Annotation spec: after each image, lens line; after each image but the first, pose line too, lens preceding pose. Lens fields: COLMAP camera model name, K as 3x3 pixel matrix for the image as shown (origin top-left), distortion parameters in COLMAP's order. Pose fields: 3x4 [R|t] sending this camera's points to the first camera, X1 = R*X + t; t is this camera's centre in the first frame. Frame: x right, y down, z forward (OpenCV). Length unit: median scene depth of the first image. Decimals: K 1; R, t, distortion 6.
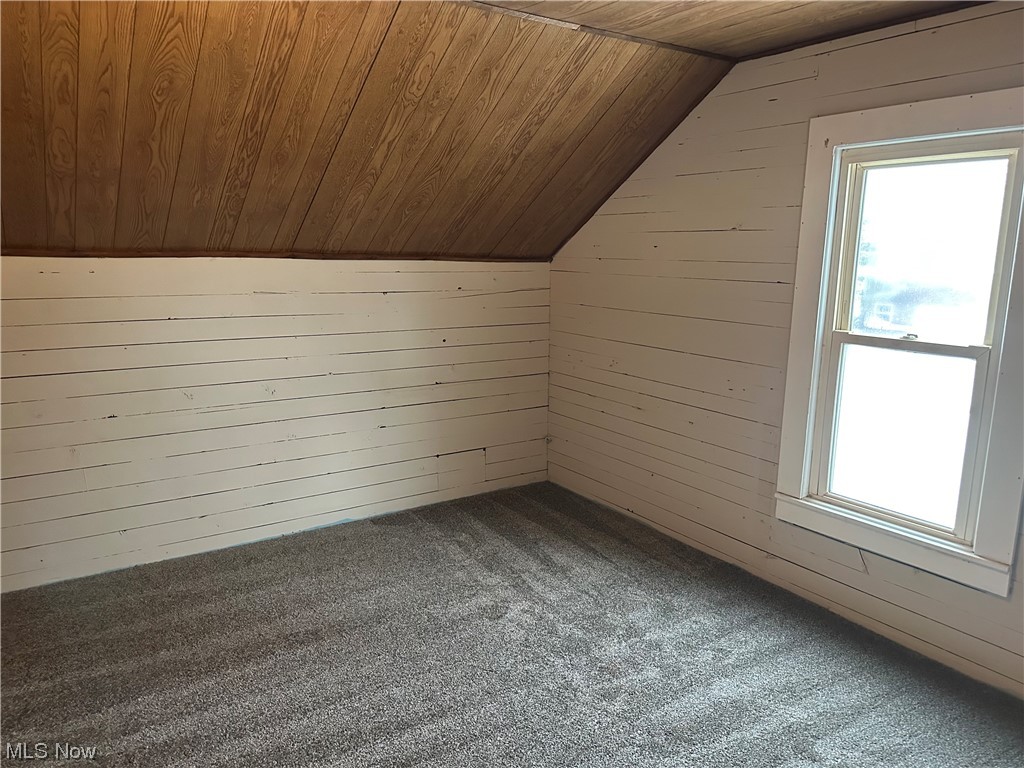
lens RADIAL K [[724.3, 0, 512.0], [0, 724.3, 384.0], [0, 0, 1]] dist [-0.003531, -0.002435]
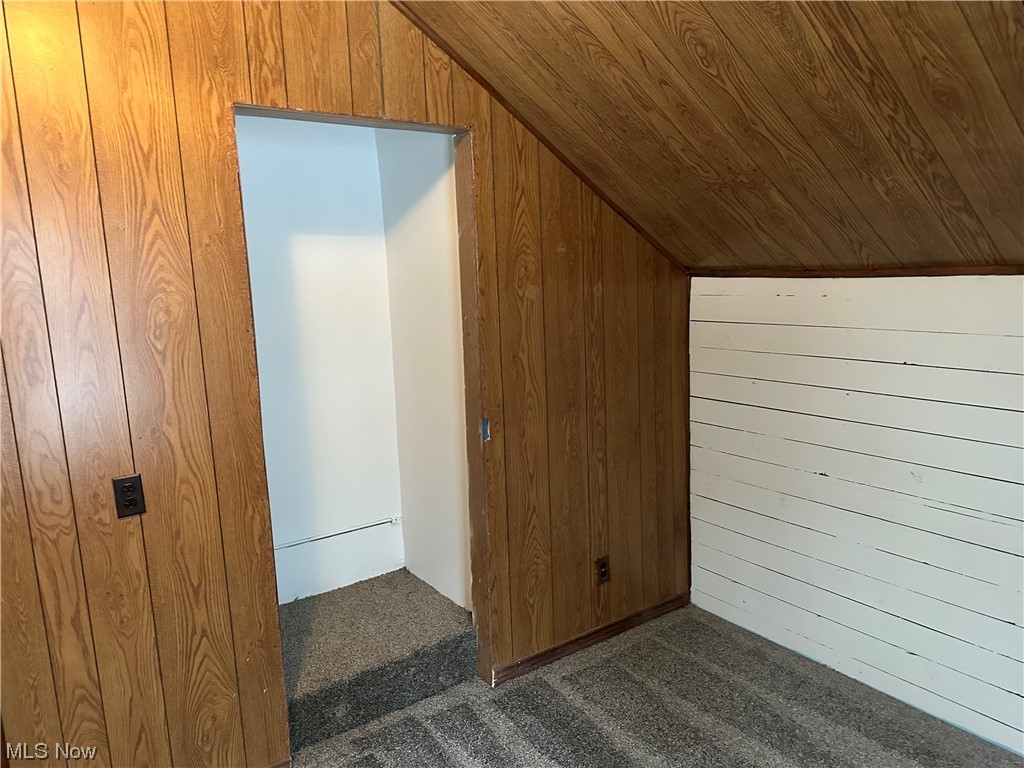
lens RADIAL K [[724.3, 0, 512.0], [0, 724.3, 384.0], [0, 0, 1]] dist [-0.003531, -0.002435]
pose [[0.027168, 0.141651, -0.989544, 0.233574], [-0.153939, 0.978694, 0.135871, -0.115515], [0.987707, 0.148638, 0.048395, 0.636181]]
